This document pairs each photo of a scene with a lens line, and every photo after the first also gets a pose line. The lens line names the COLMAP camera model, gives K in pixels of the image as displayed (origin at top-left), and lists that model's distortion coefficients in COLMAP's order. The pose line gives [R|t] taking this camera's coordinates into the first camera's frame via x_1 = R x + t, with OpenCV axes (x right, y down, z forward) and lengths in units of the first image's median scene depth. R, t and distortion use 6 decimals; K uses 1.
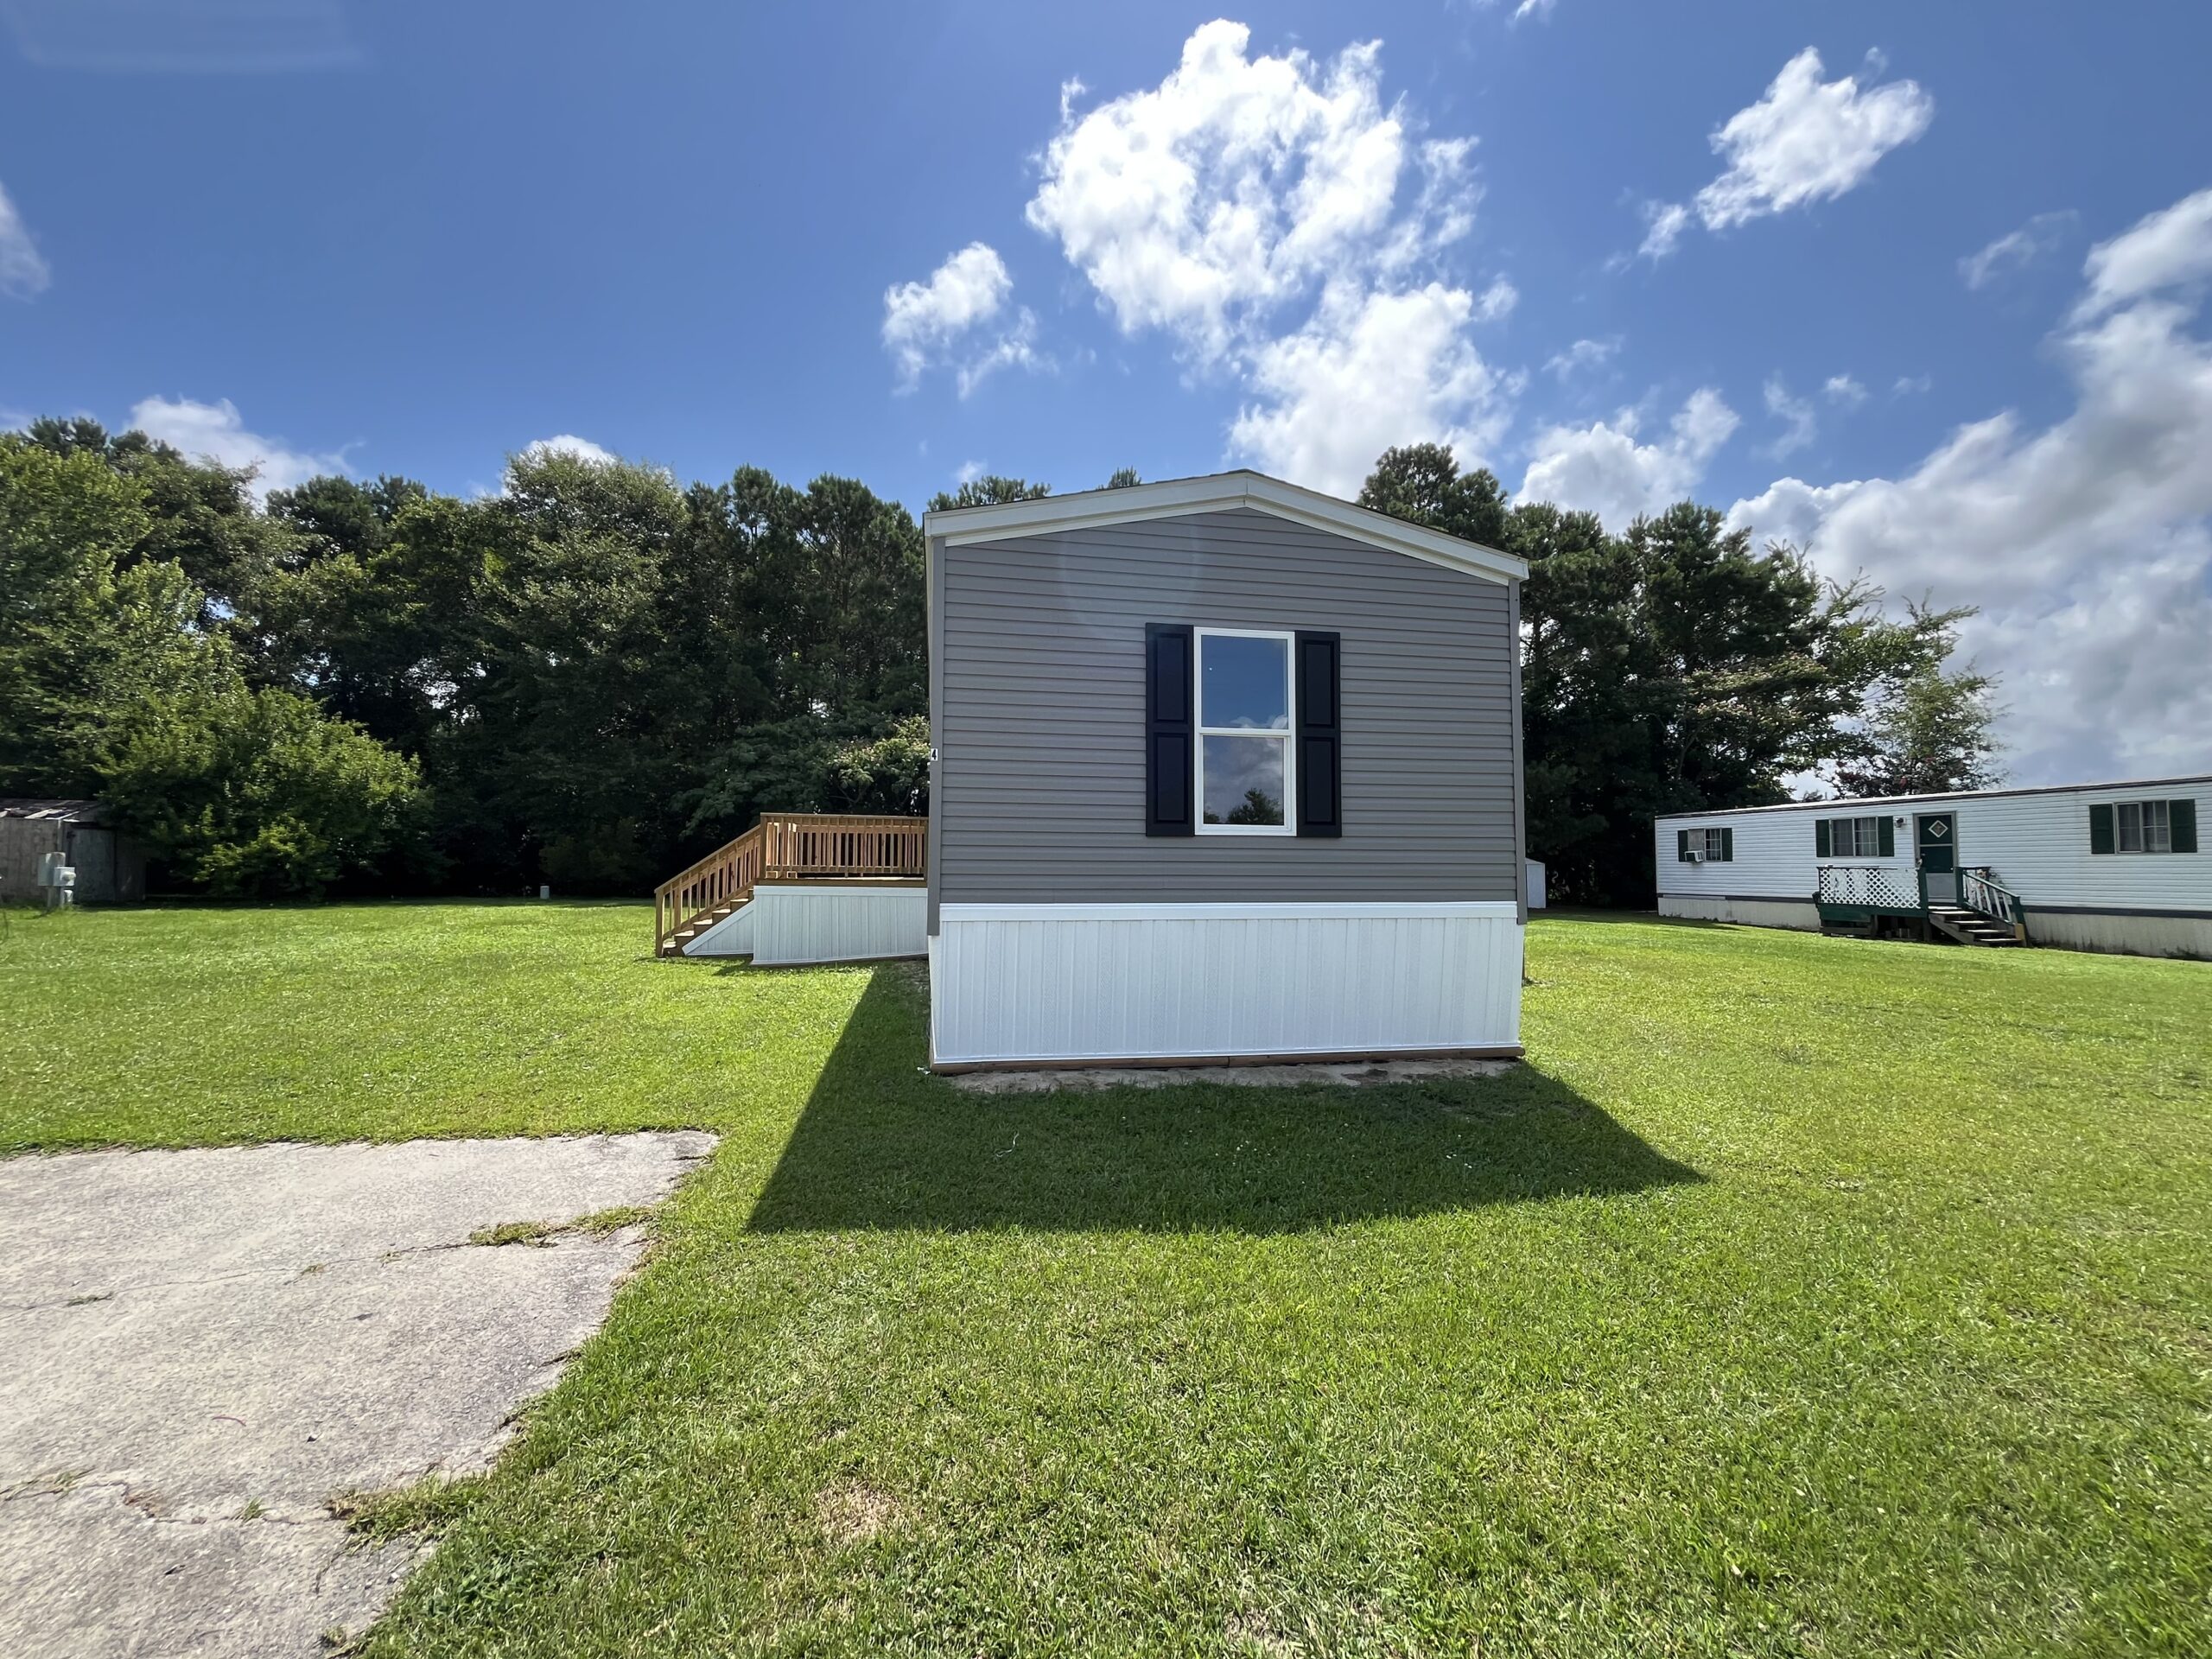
lens RADIAL K [[899.1, 0, 1102.3], [0, 899.1, 824.9], [0, 0, 1]] dist [-0.000062, 0.000087]
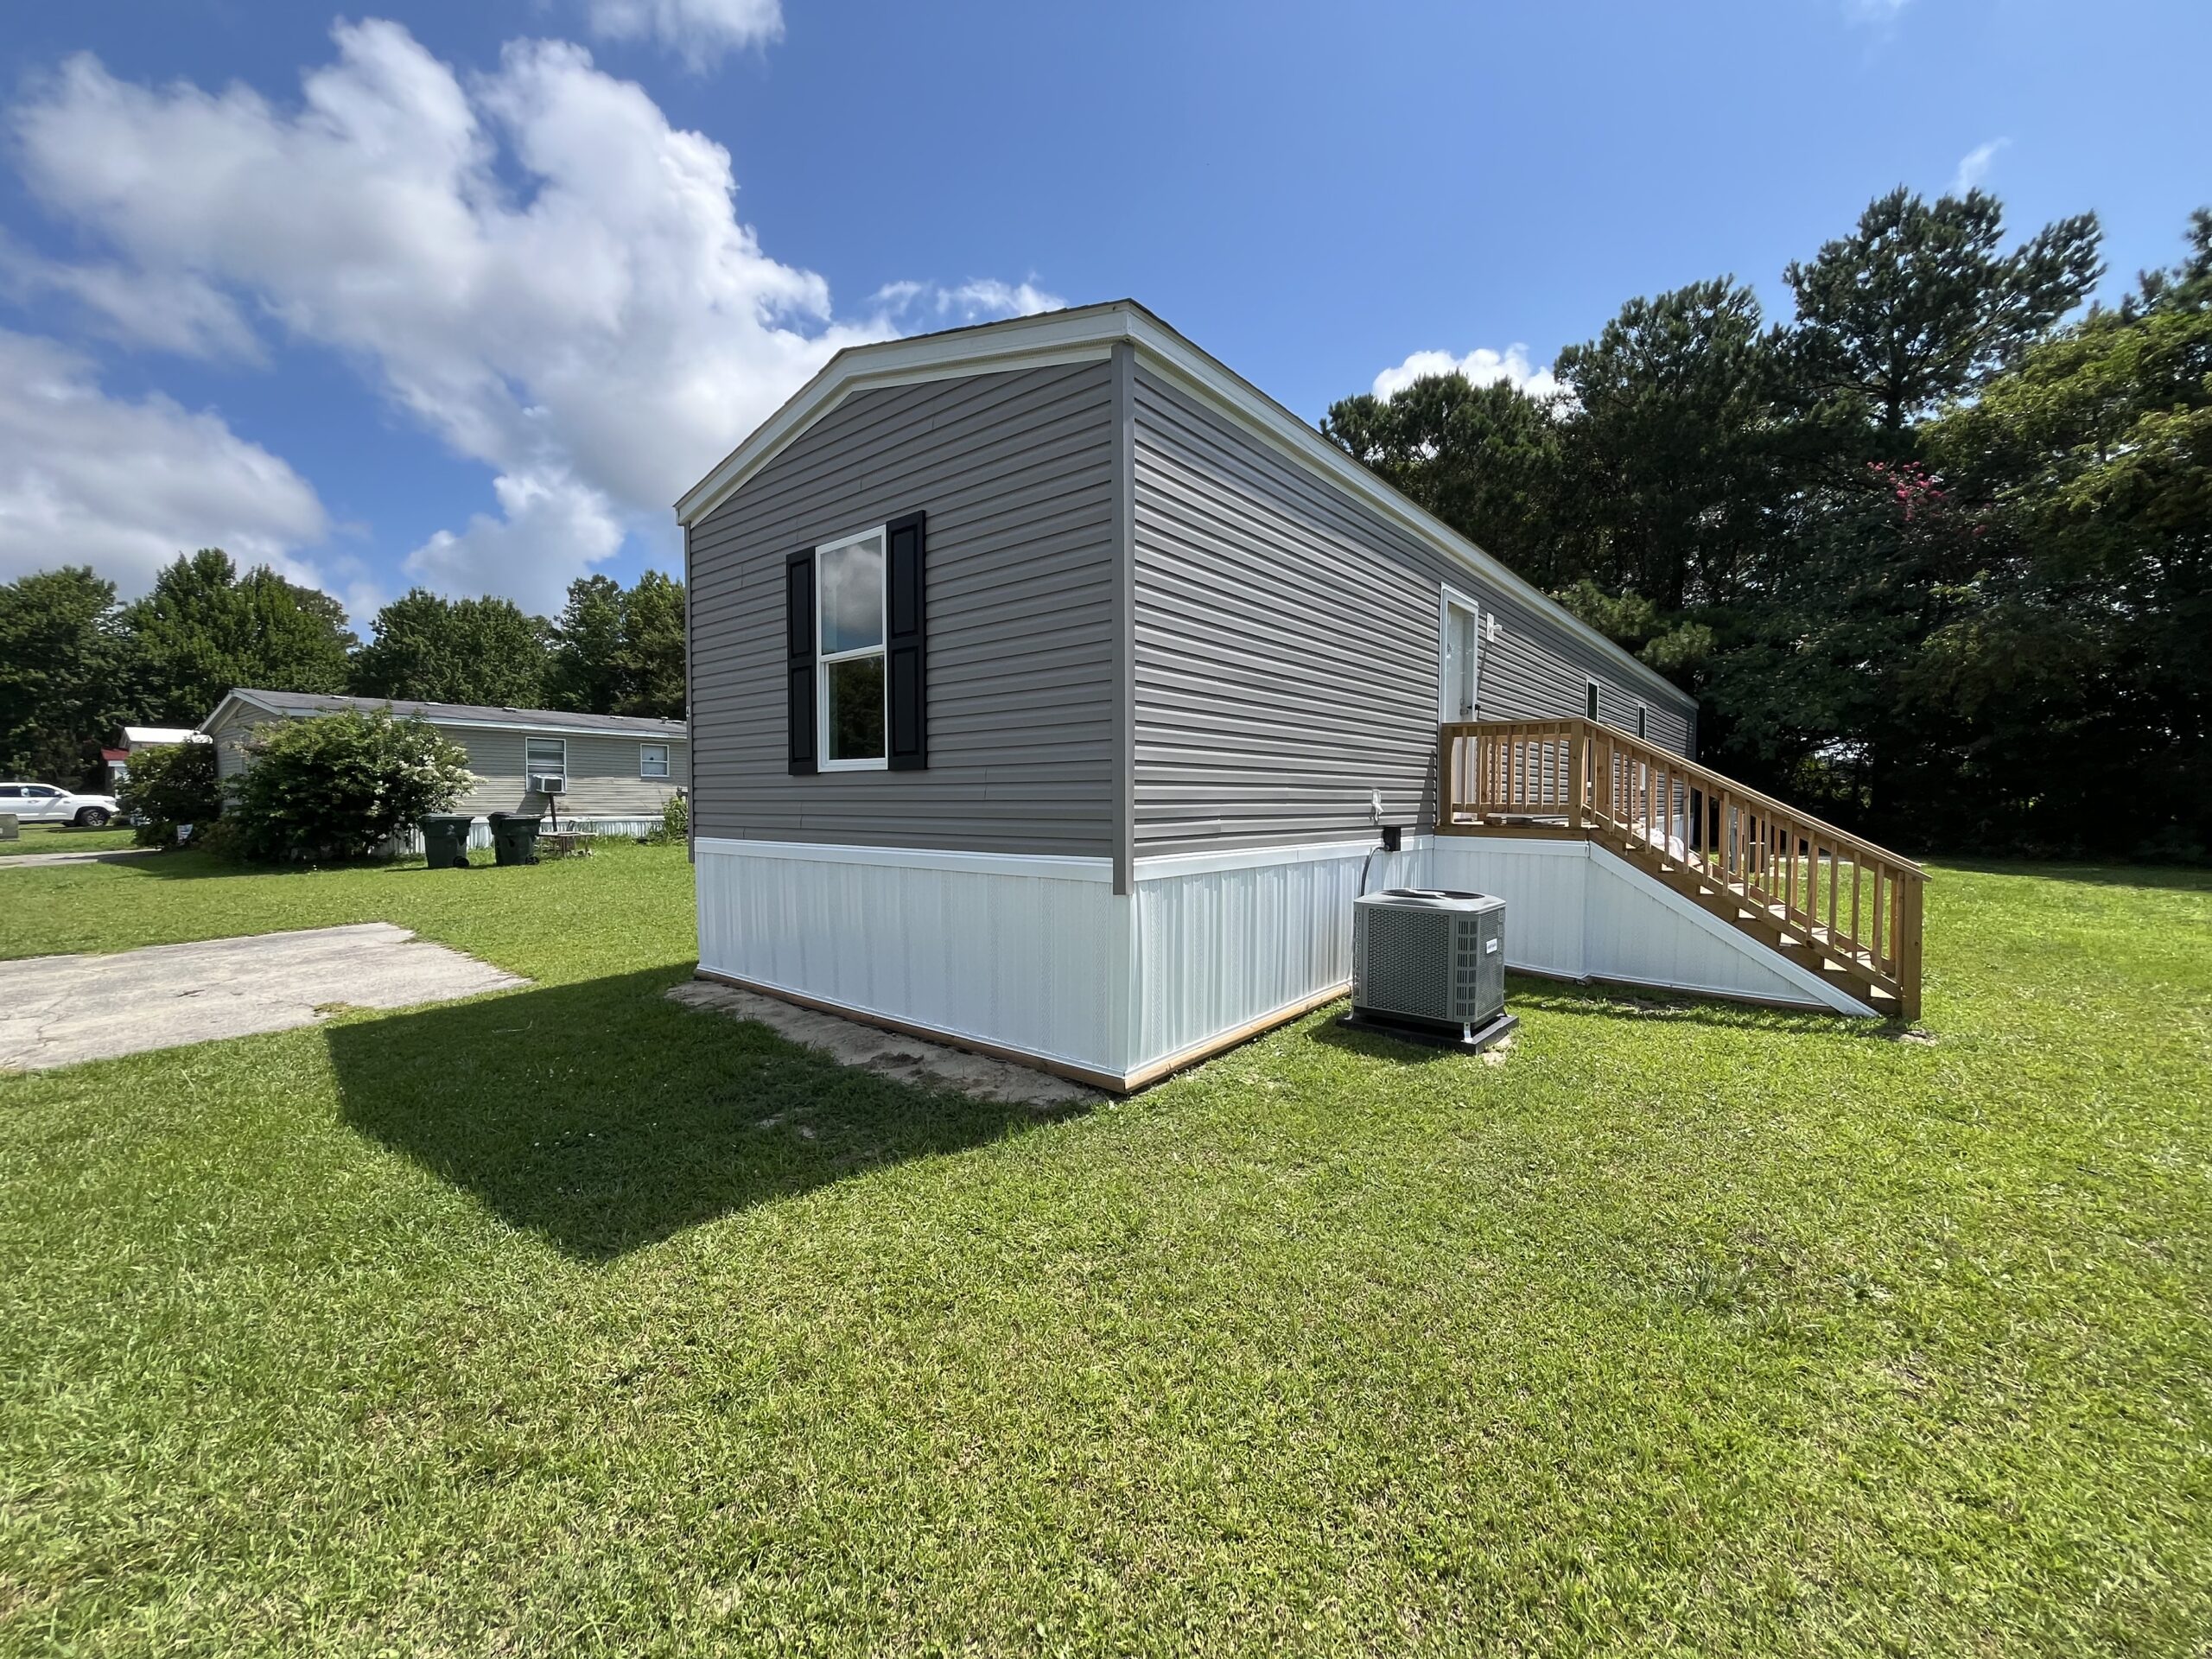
lens RADIAL K [[899.1, 0, 1105.1], [0, 899.1, 832.2], [0, 0, 1]] dist [-0.000062, 0.000087]
pose [[0.642404, 0.022291, -0.766042, 1.003304], [0.040555, 0.997187, 0.063027, 0.026490], [0.765293, -0.071556, 0.639693, 0.607268]]
